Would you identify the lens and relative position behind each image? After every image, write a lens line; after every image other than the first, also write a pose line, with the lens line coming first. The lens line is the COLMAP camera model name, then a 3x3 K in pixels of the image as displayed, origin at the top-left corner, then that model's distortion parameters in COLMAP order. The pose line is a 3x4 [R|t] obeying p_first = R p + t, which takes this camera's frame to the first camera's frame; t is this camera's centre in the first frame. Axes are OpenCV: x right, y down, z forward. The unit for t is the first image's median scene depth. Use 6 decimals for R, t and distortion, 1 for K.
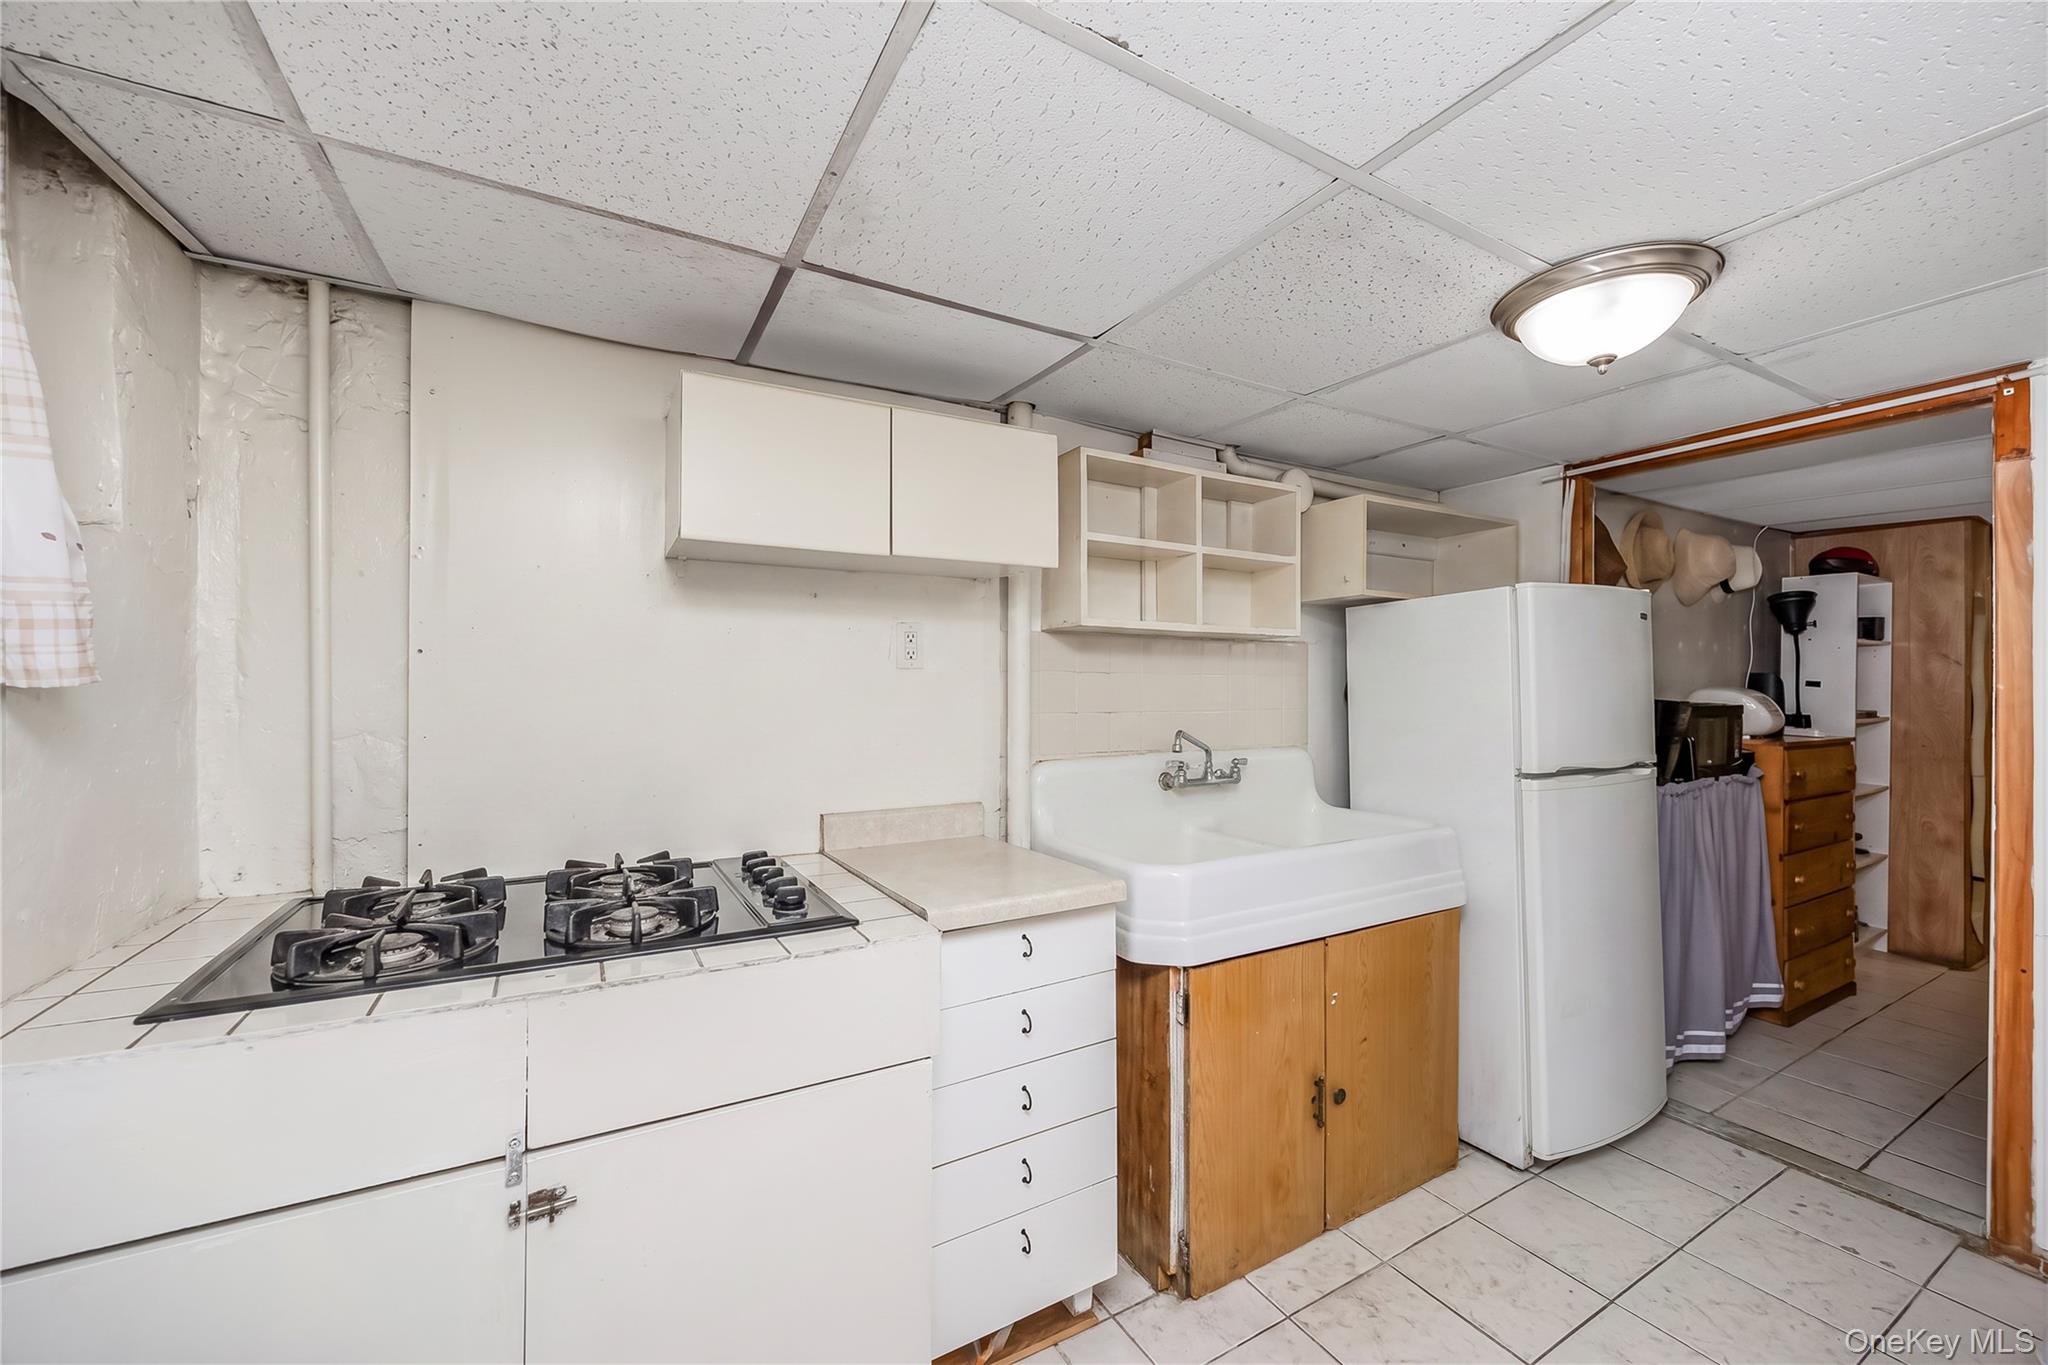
lens RADIAL K [[794.4, 0, 1032.6], [0, 794.4, 689.4], [0, 0, 1]] dist [-0.003097, -0.000516]
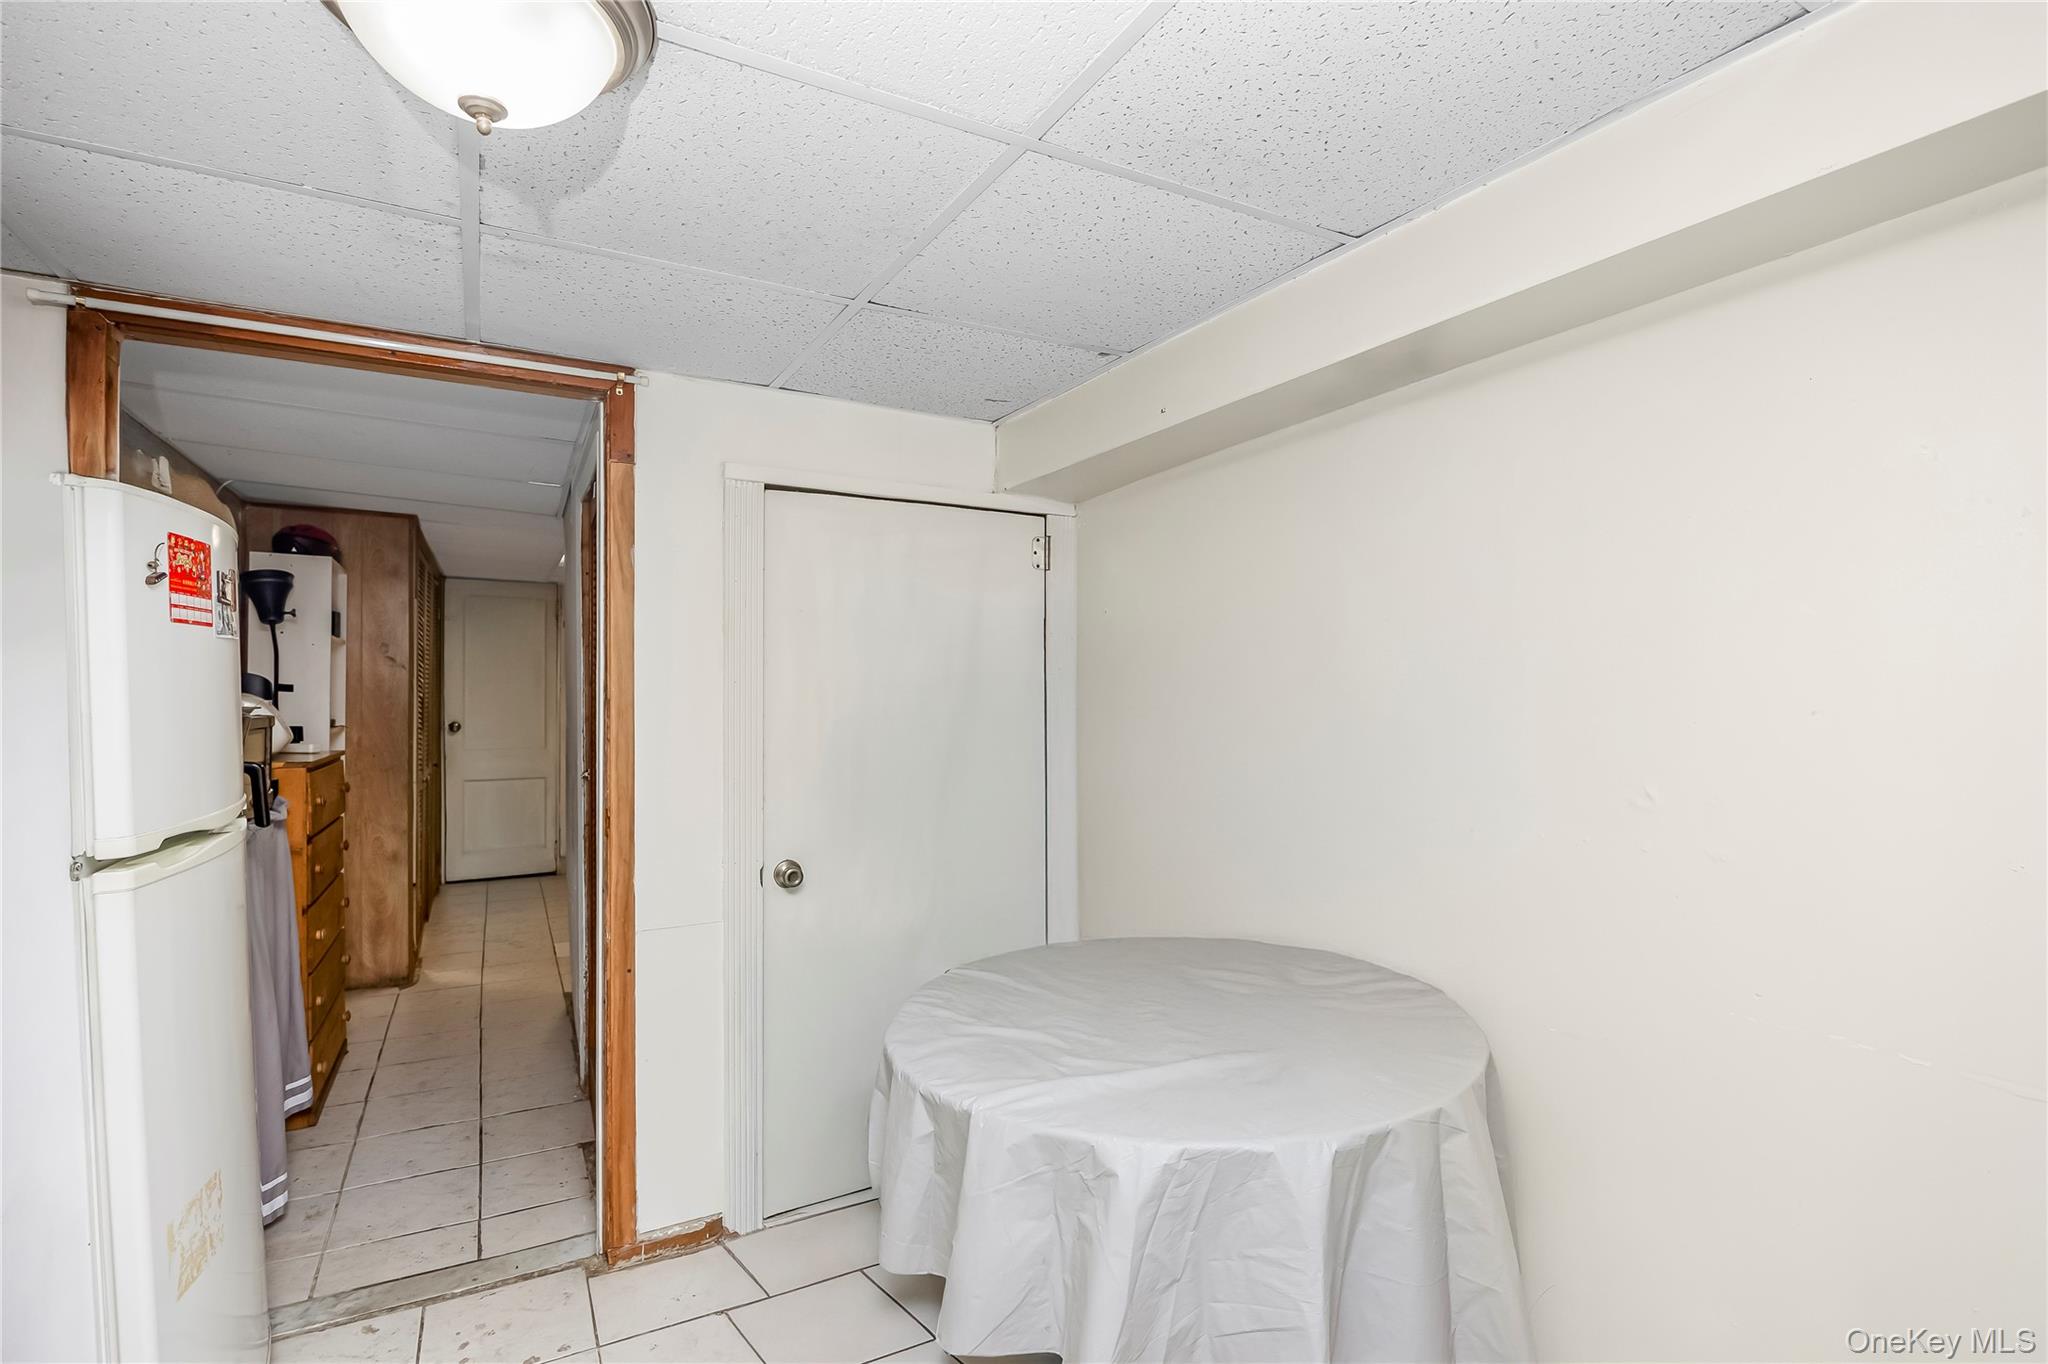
lens RADIAL K [[969.1, 0, 1020.1], [0, 969.1, 699.1], [0, 0, 1]] dist [-0.017298, 0.000326]
pose [[0.008738, -0.006960, 0.999938, 0.020361], [0.004300, 0.999967, 0.006923, 0.001334], [-0.999953, 0.004240, 0.008767, 0.341008]]
